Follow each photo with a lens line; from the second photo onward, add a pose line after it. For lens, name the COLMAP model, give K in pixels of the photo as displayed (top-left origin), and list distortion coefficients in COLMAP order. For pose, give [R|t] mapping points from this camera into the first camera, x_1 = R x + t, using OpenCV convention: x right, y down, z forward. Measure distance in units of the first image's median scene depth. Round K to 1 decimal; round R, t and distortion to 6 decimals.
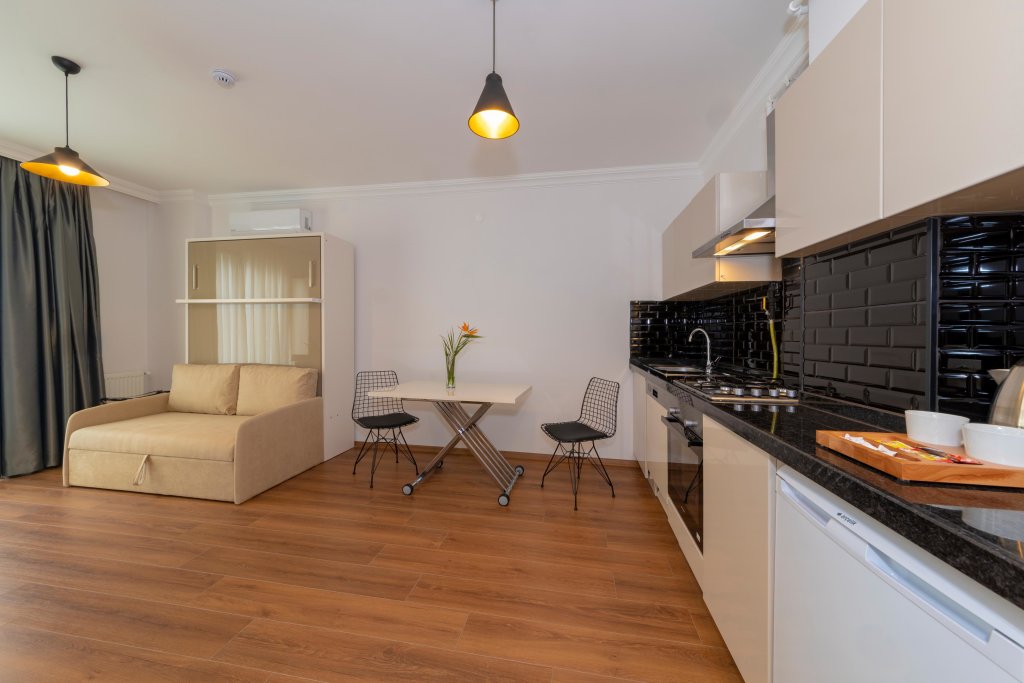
lens RADIAL K [[362.9, 0, 515.2], [0, 362.9, 335.5], [0, 0, 1]] dist [0.000415, 0.000192]
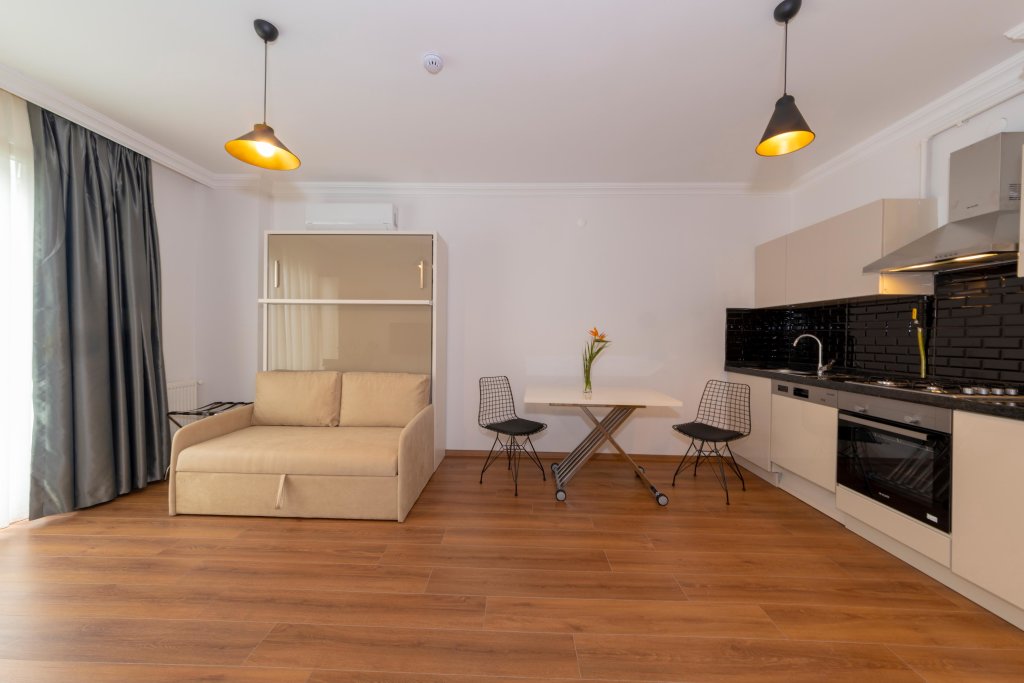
lens RADIAL K [[362.3, 0, 516.2], [0, 362.3, 338.9], [0, 0, 1]] dist [-0.001885, -0.000017]
pose [[0.988868, 0.002350, 0.148778, -0.527655], [-0.002752, 0.999993, 0.002498, -0.006070], [-0.148771, -0.002880, 0.988867, 0.035766]]
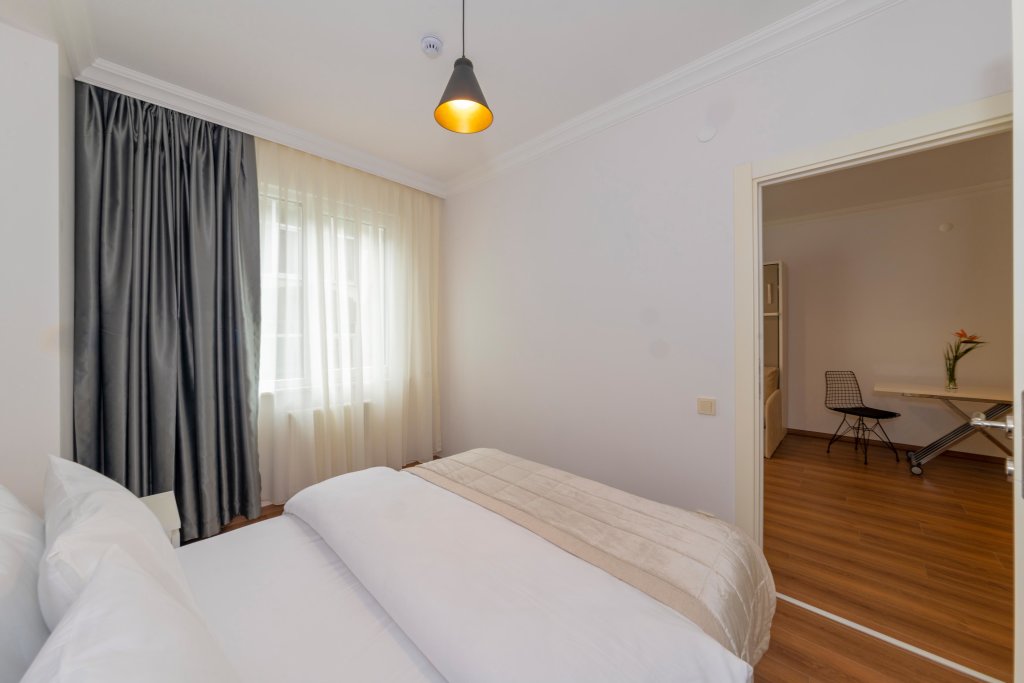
lens RADIAL K [[368.7, 0, 527.4], [0, 368.7, 337.3], [0, 0, 1]] dist [-0.000632, 0.000004]
pose [[0.842179, -0.007517, -0.539145, -0.669677], [0.007002, 0.999971, -0.003004, -0.019171], [0.539152, -0.001245, 0.842208, -0.664578]]
